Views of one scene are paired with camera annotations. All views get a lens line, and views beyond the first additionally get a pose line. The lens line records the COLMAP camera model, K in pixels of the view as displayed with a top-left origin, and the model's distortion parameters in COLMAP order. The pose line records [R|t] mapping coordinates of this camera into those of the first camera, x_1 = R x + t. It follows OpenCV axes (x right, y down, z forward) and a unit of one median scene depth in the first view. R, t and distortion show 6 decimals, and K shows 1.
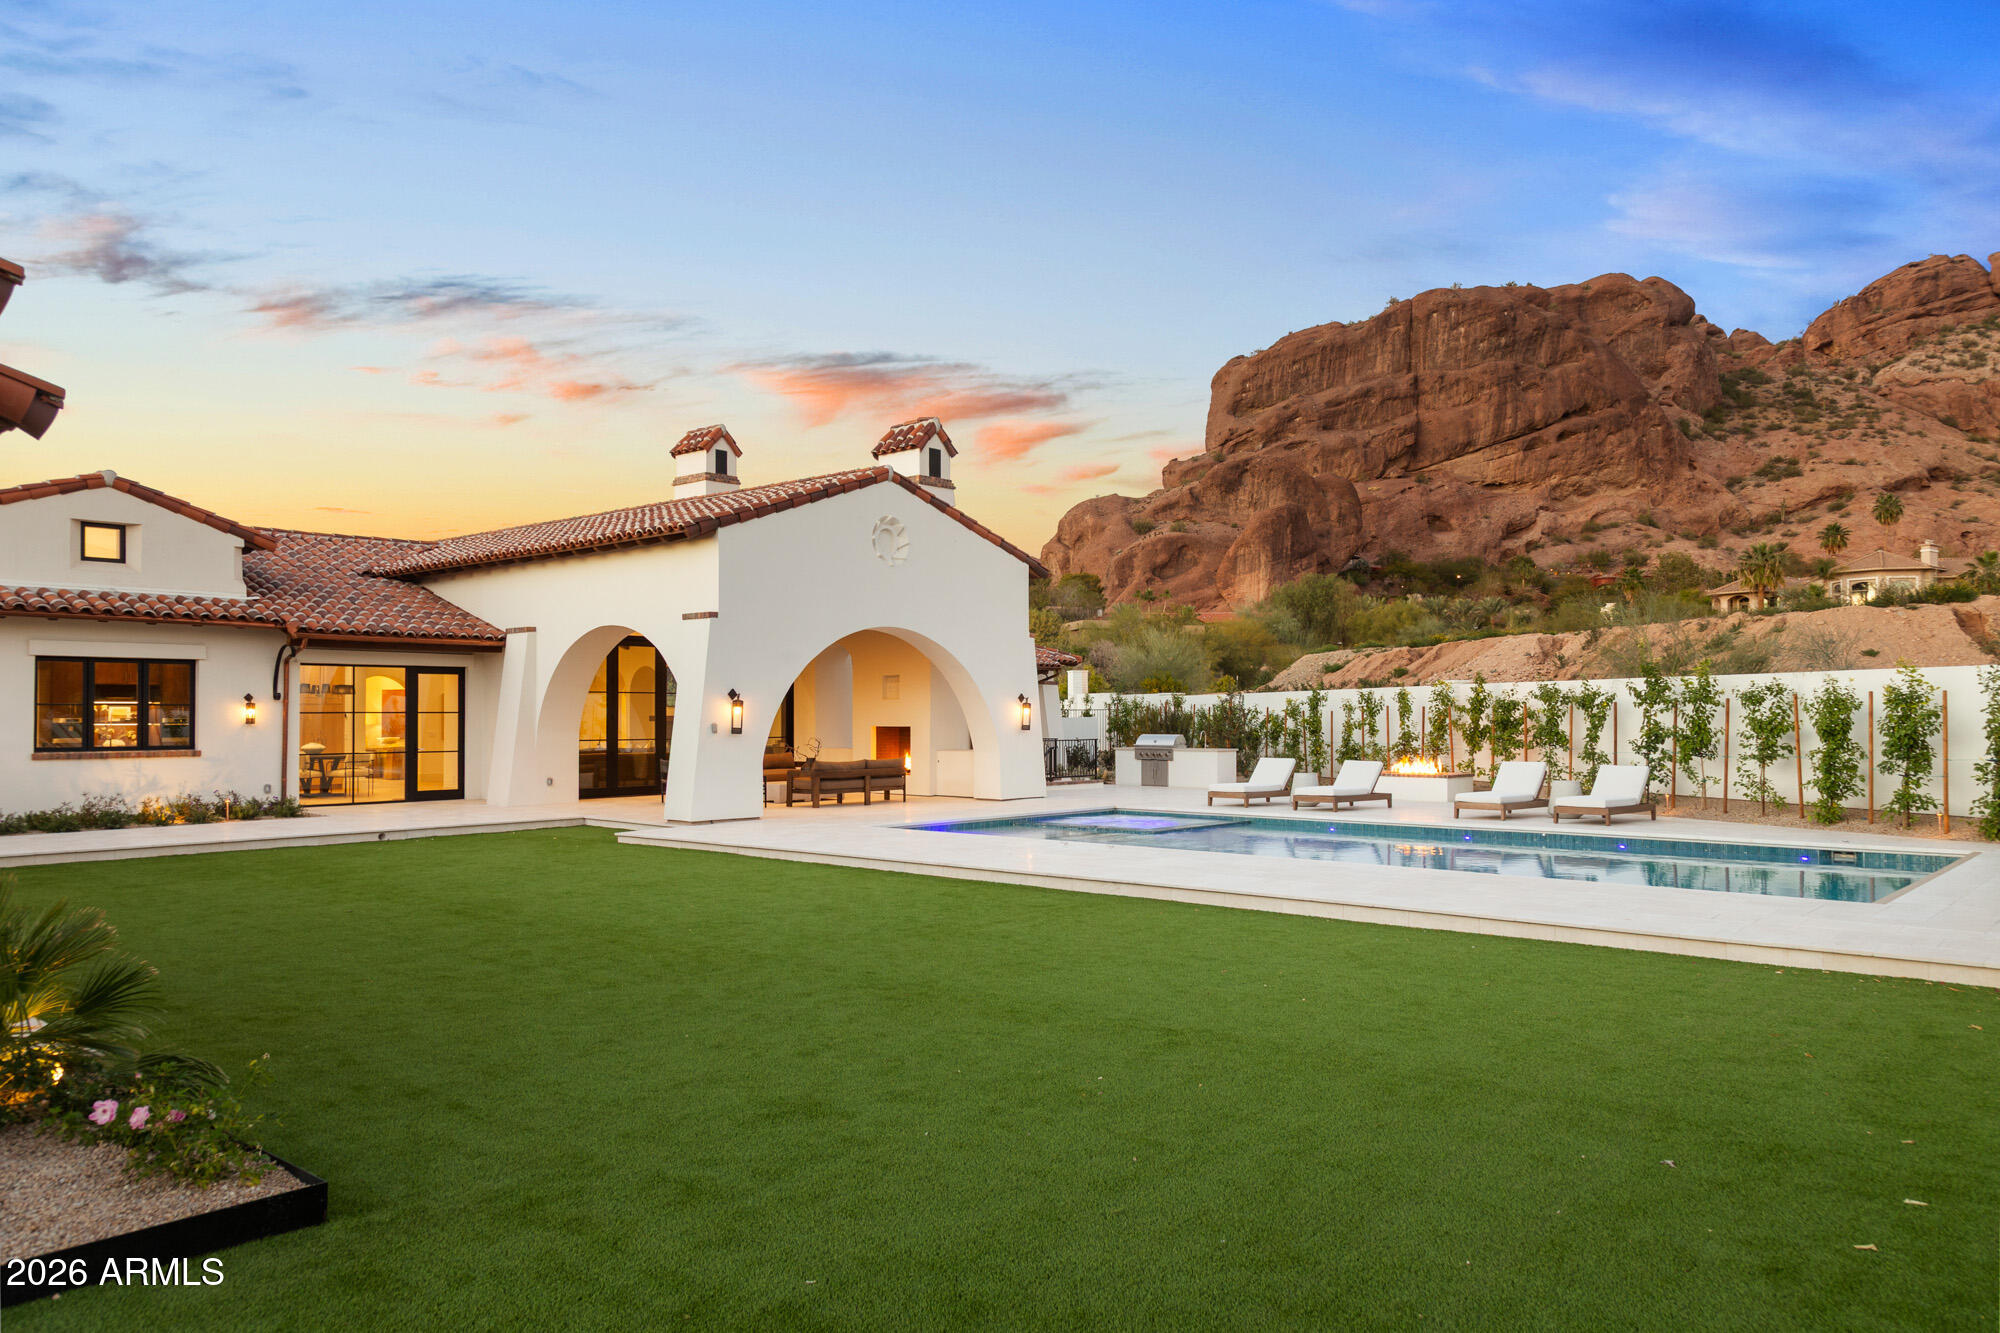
lens RADIAL K [[1351.3, 0, 1007.4], [0, 1351.3, 658.4], [0, 0, 1]] dist [0.031451, -0.008112]
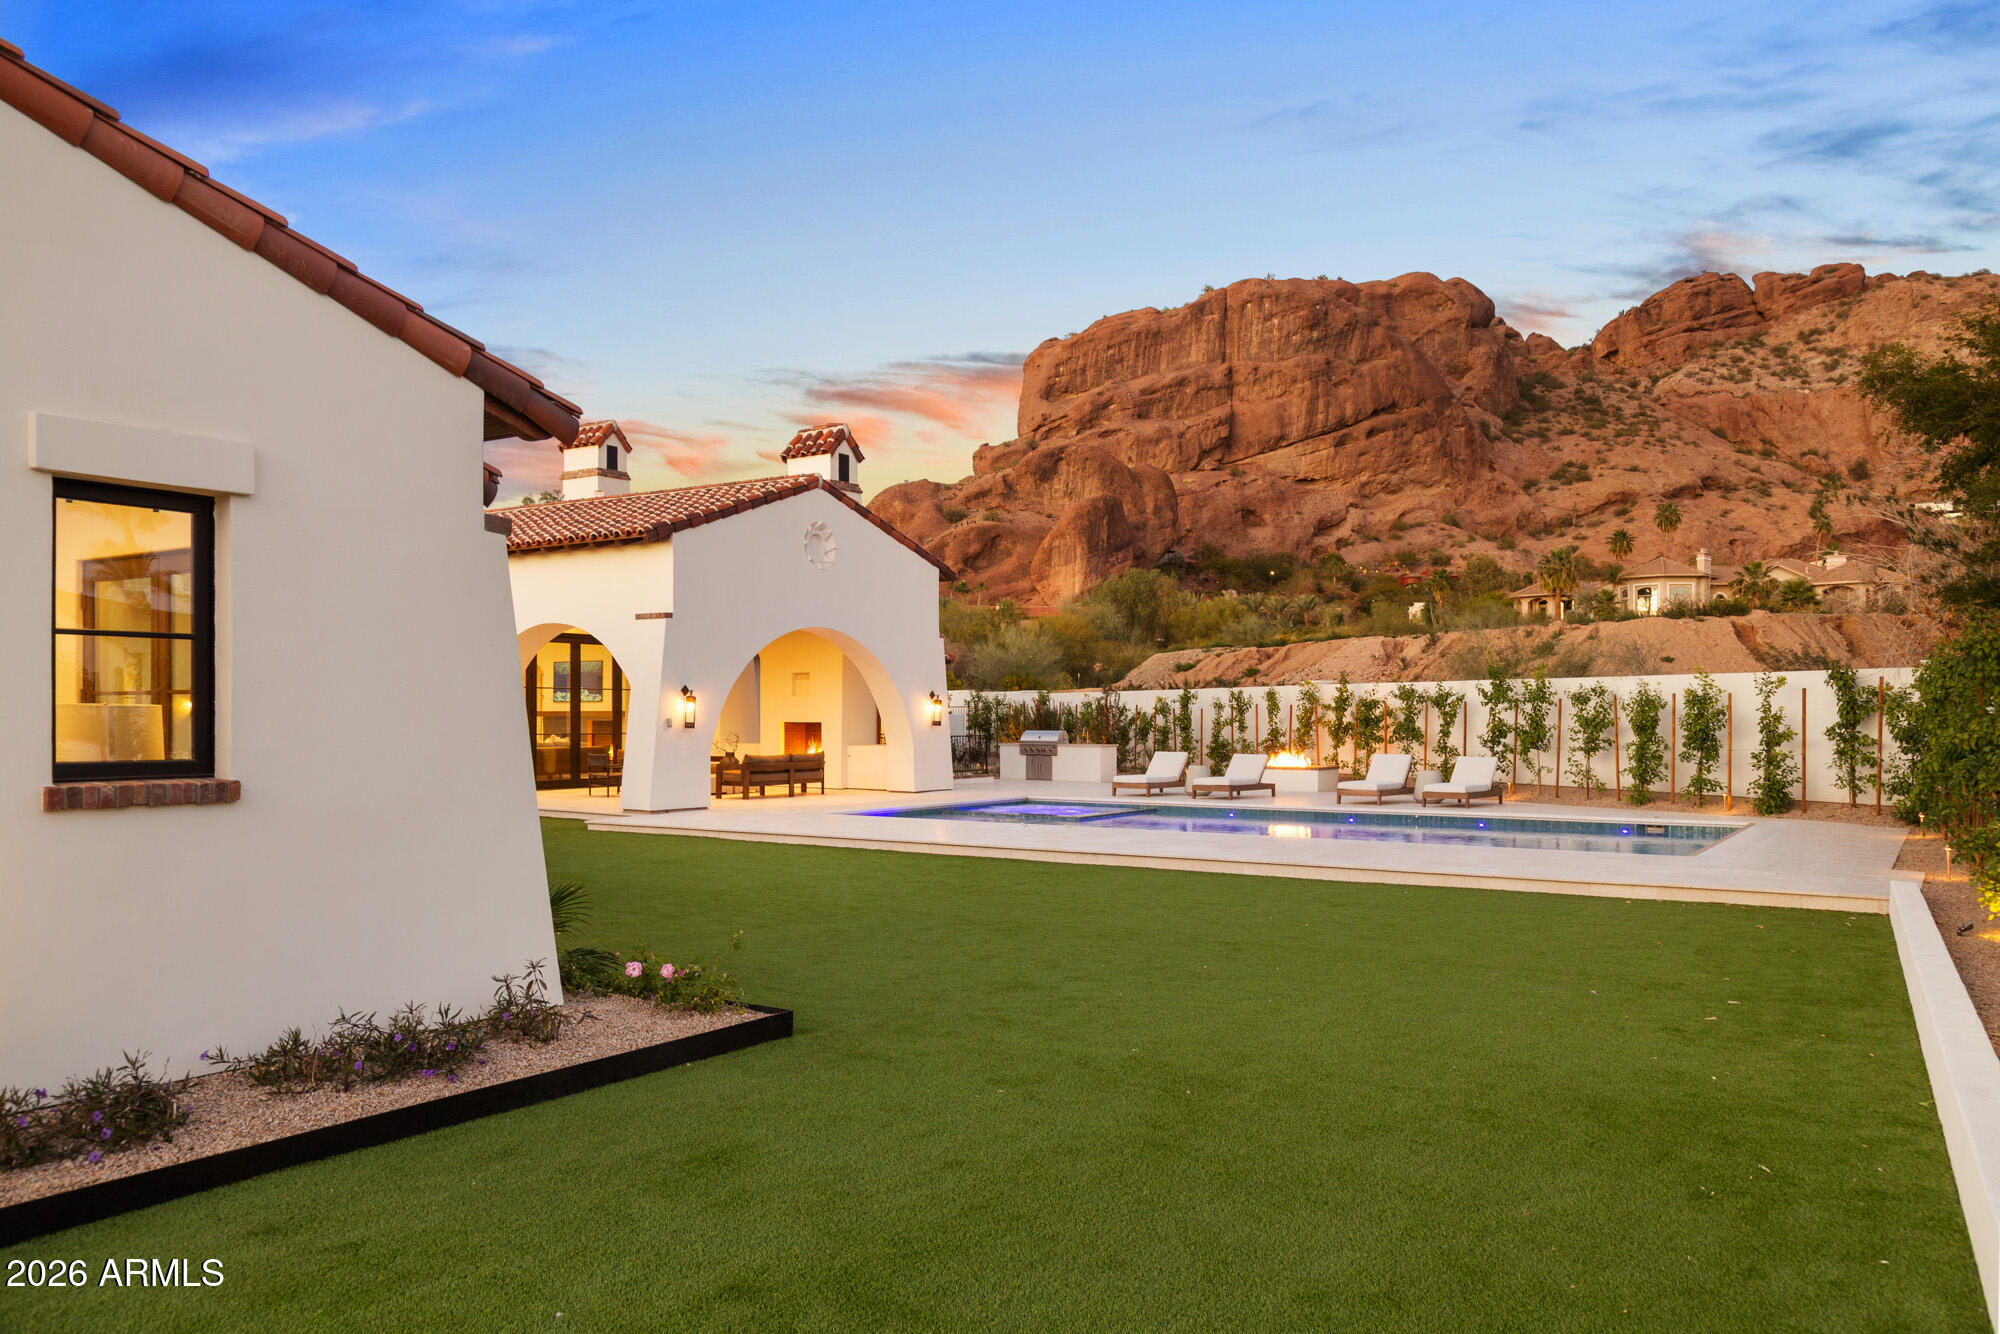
lens RADIAL K [[1439.9, 0, 1000.0], [0, 1439.9, 667.0], [0, 0, 1]] dist [-0.026248, 0.000023]
pose [[0.990463, 0.007694, 0.137564, -0.062961], [-0.009104, 0.999912, 0.009624, -0.002780], [-0.137478, -0.010784, 0.990446, -0.079984]]
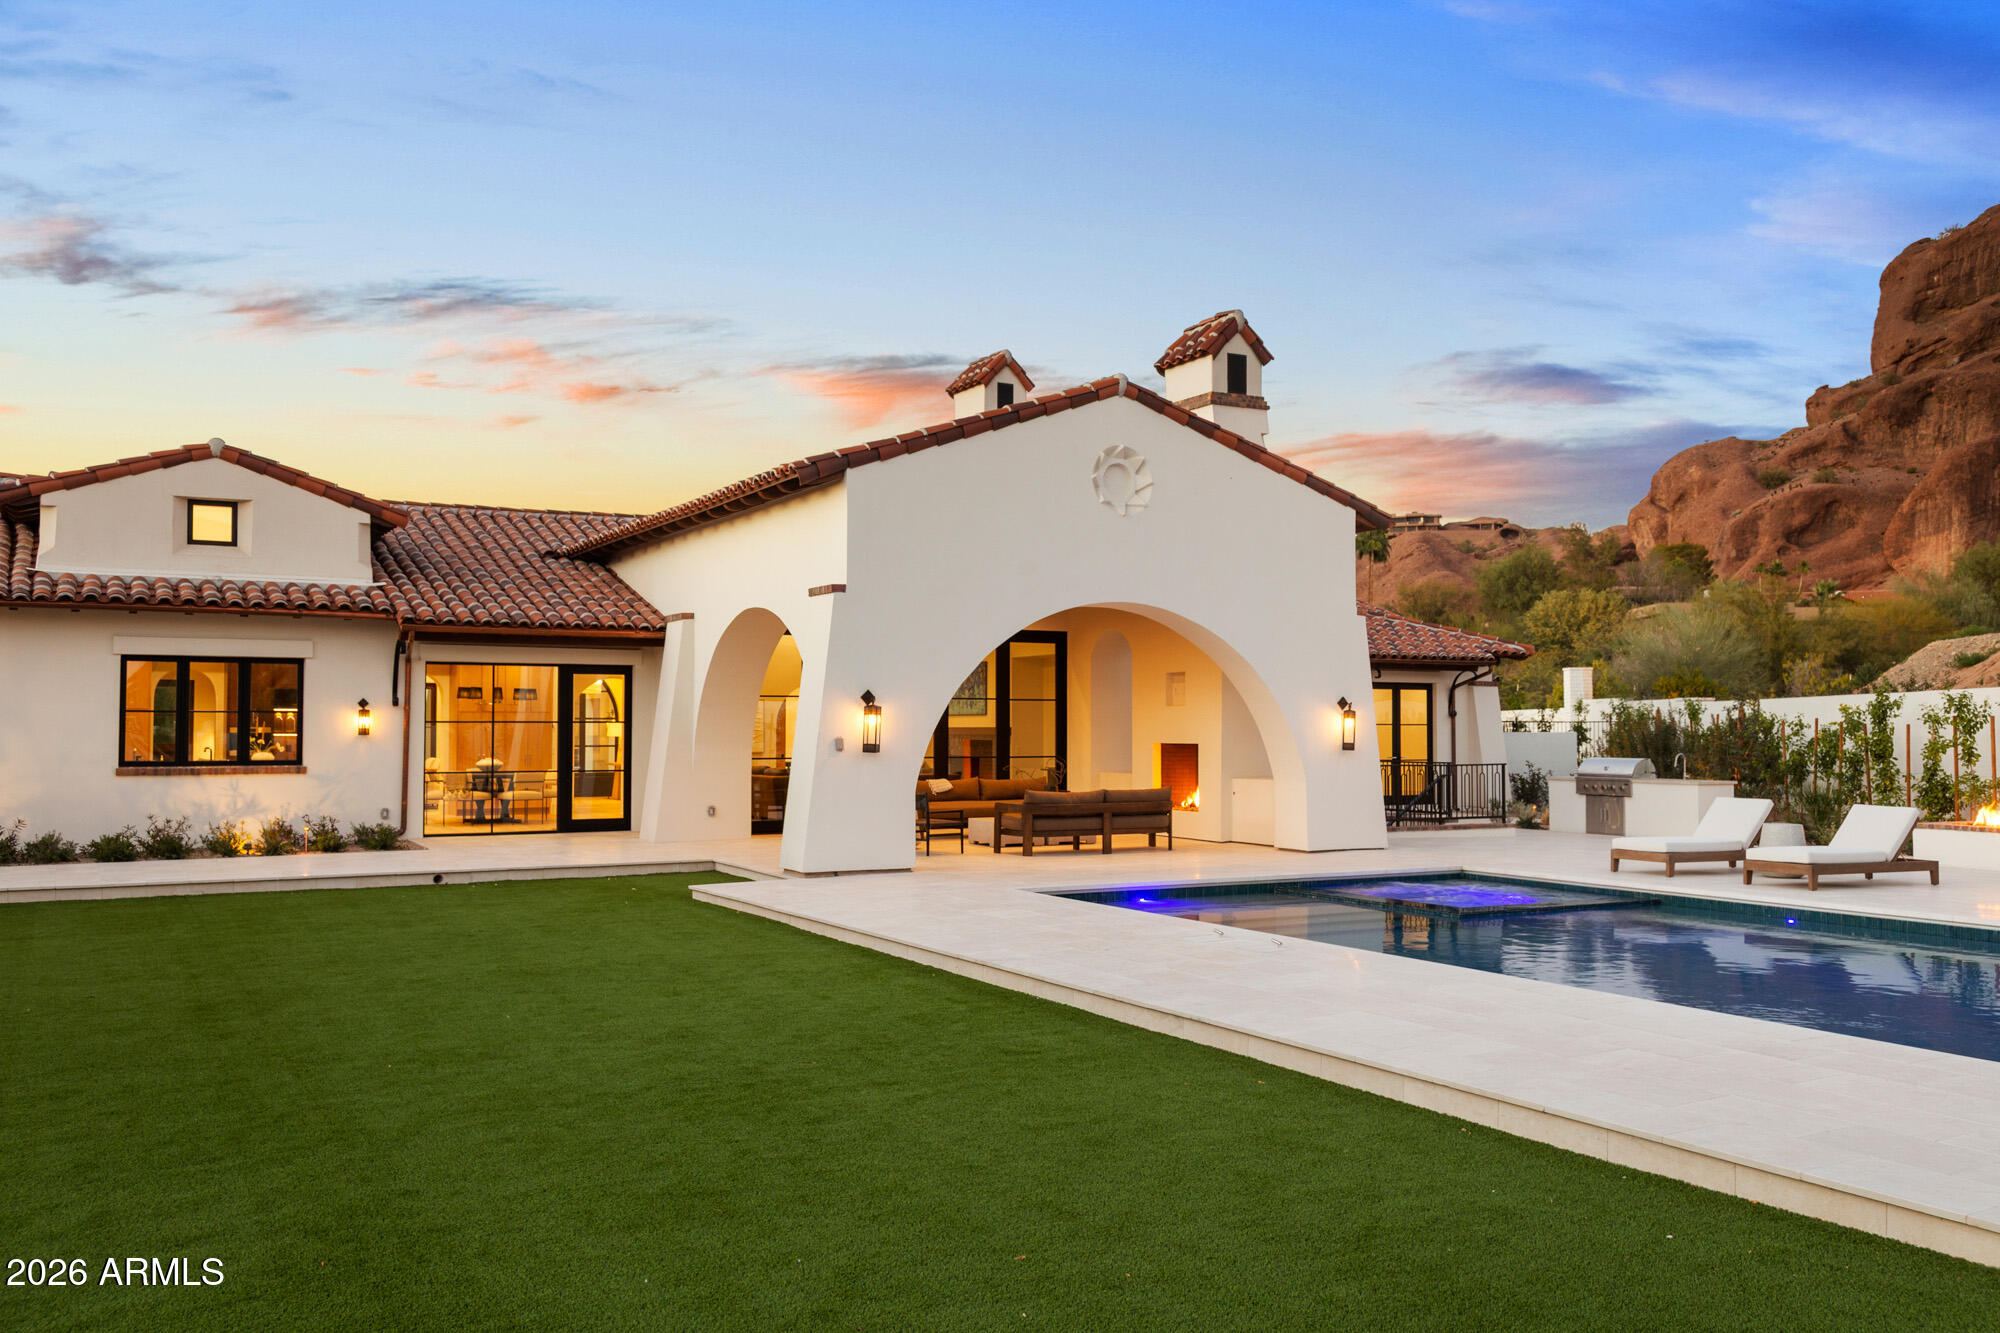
lens RADIAL K [[1622.3, 0, 1029.5], [0, 1622.3, 645.6], [0, 0, 1]] dist [0.027978, -0.003182]
pose [[0.943644, -0.013112, -0.330703, 0.091508], [0.010228, 0.999893, -0.010459, 0.004722], [0.330804, 0.006487, 0.943677, 0.115304]]
